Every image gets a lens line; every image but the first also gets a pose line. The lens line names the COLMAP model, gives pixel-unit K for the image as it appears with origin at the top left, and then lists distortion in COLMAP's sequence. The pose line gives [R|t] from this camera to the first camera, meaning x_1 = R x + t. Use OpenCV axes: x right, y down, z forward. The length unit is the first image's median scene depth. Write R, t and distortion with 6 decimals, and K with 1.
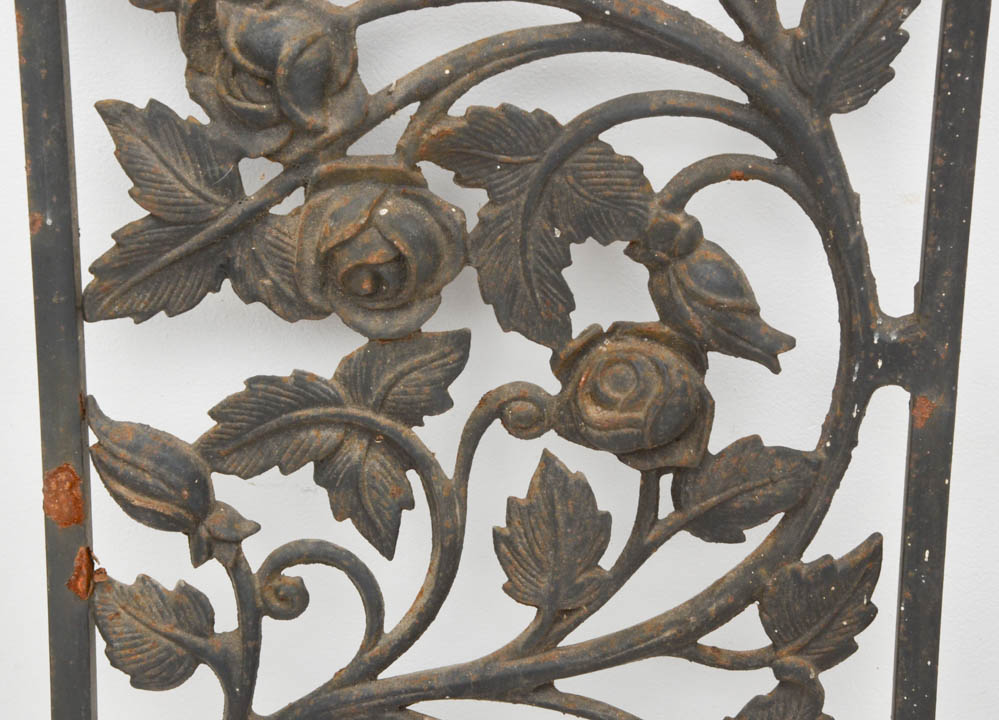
lens RADIAL K [[3565.4, 0, 484.3], [0, 3565.4, 422.7], [0, 0, 1]] dist [0.789708, 0.000000]
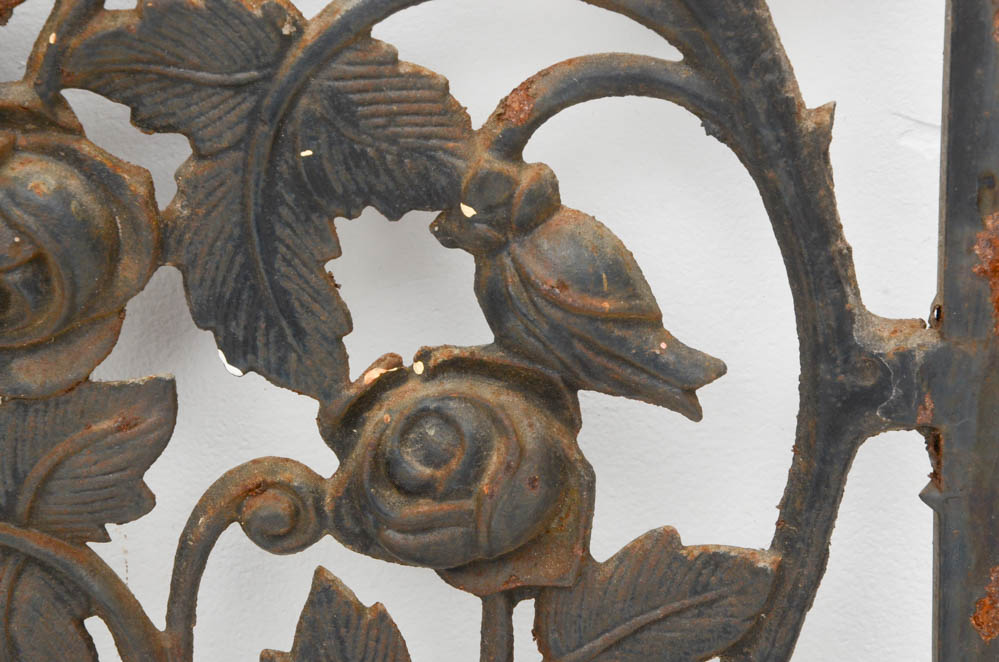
lens RADIAL K [[3988.4, 0, 505.8], [0, 3988.4, 338.0], [0, 0, 1]] dist [0.889737, 0.000000]
pose [[0.998638, -0.048865, 0.018282, 0.038433], [0.049380, 0.998363, -0.028859, -0.010171], [-0.016842, 0.029723, 0.999416, 0.336983]]
